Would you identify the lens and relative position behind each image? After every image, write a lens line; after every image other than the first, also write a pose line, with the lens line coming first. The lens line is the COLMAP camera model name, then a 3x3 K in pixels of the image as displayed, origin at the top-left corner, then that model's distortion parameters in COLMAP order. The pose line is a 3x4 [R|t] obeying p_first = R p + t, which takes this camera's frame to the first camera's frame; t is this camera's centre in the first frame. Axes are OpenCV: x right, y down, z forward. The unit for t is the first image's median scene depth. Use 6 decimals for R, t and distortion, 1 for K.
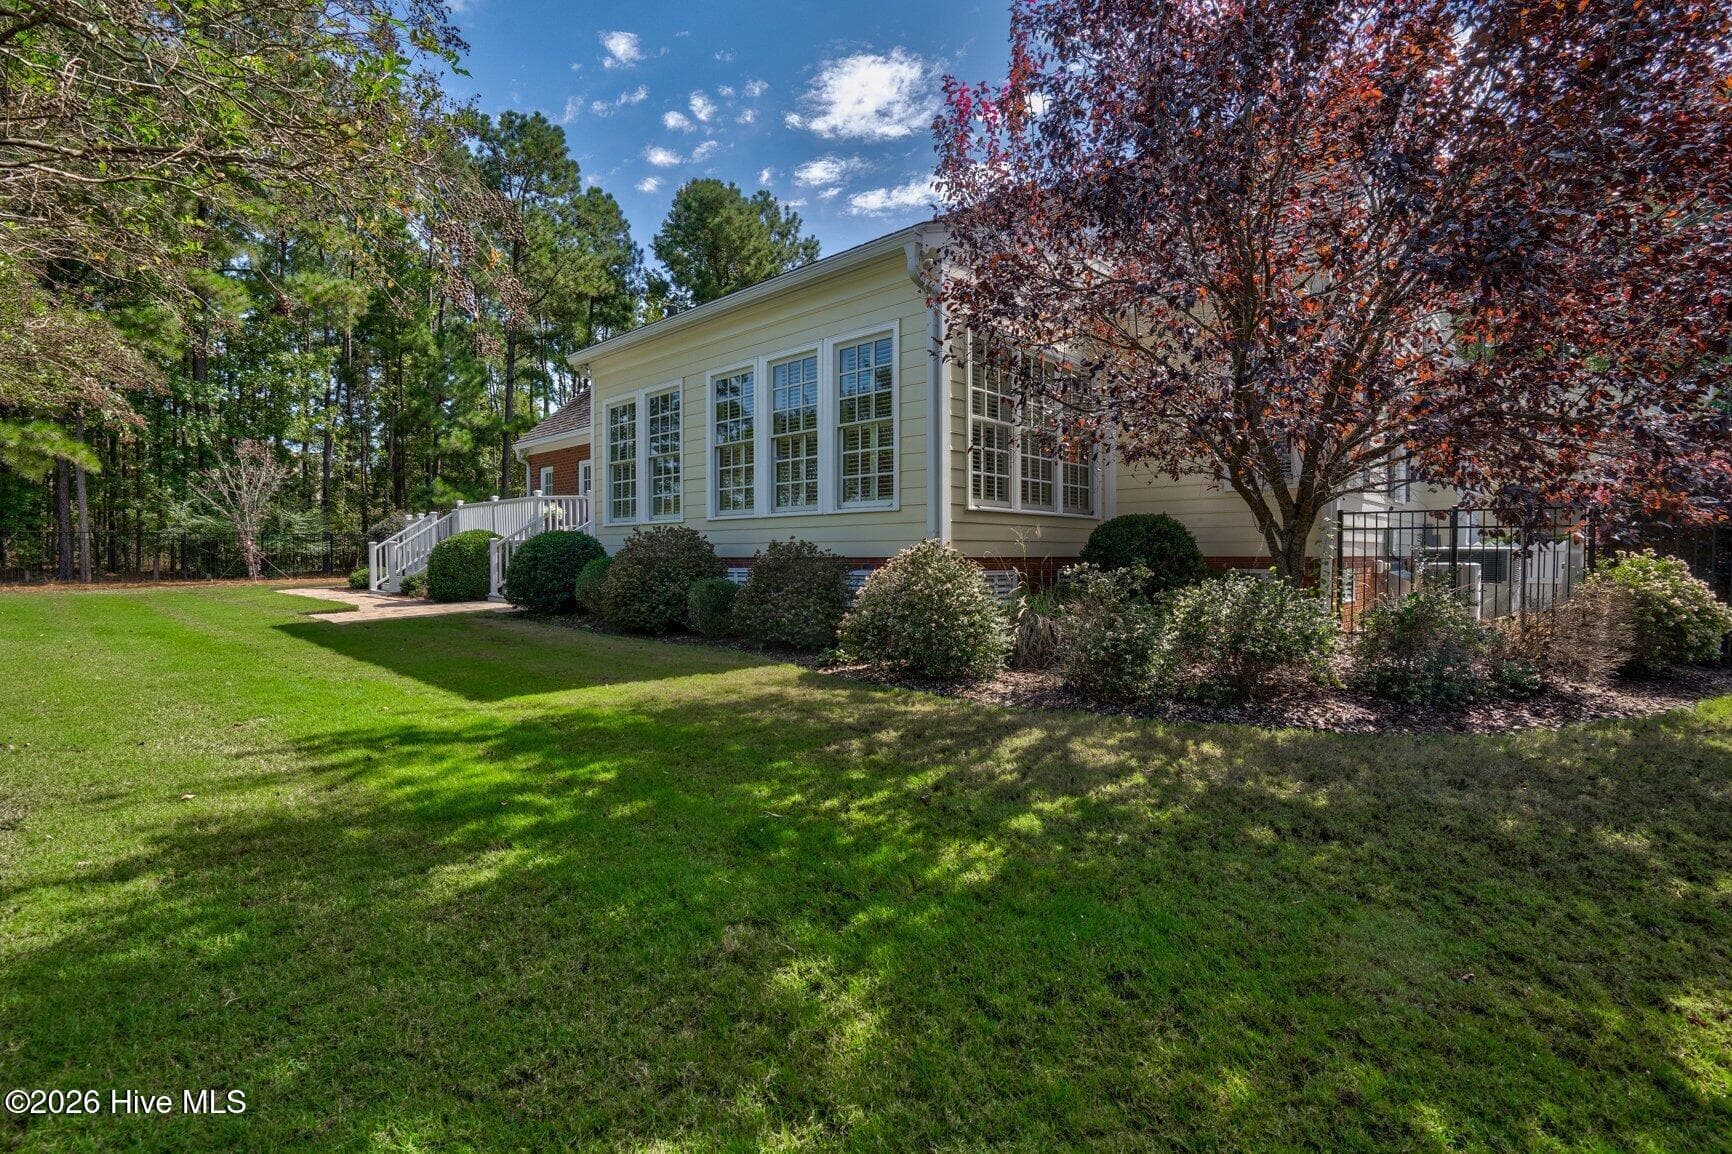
lens RADIAL K [[846.0, 0, 878.2], [0, 846.0, 574.4], [0, 0, 1]] dist [0.003836, 0.007216]
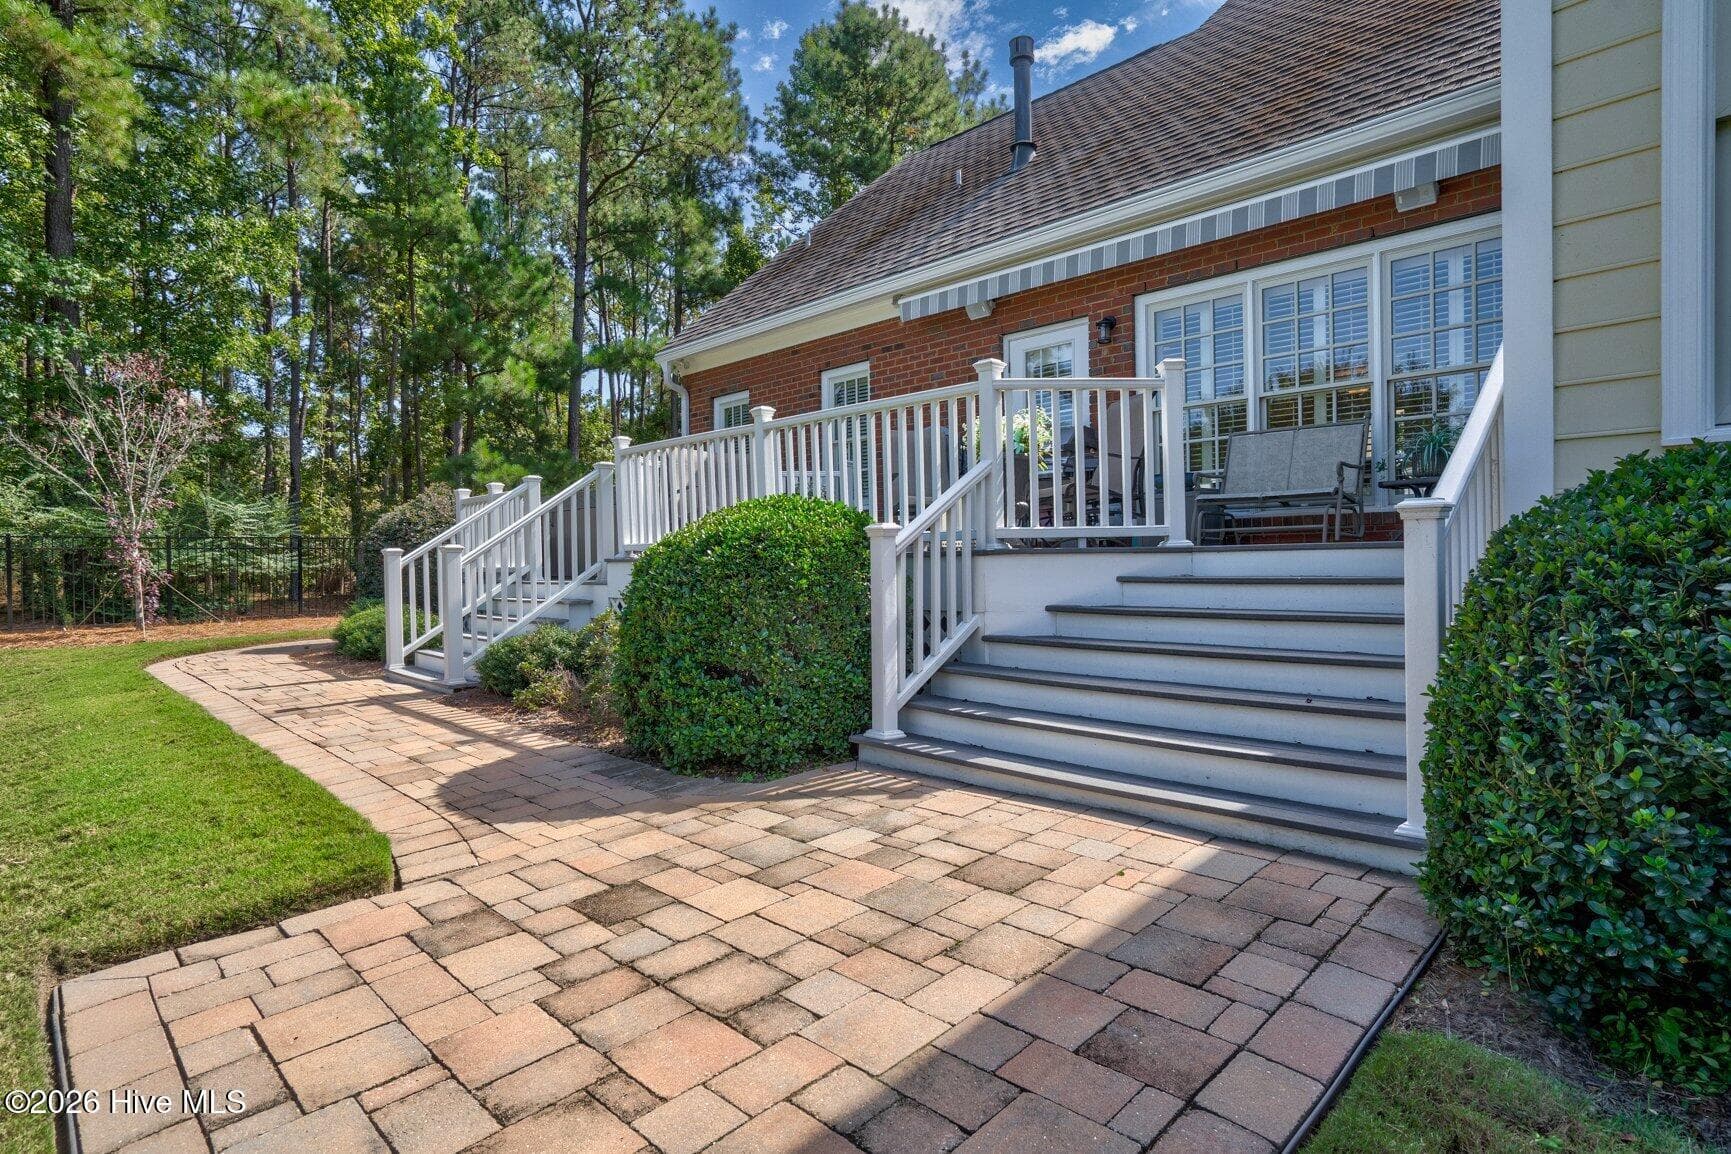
lens RADIAL K [[845.5, 0, 852.9], [0, 845.5, 571.5], [0, 0, 1]] dist [0.003836, 0.007216]
pose [[0.999906, -0.012750, -0.004984, -0.280990], [0.012700, 0.999870, -0.009975, -0.015179], [0.005111, 0.009910, 0.999938, 0.448189]]
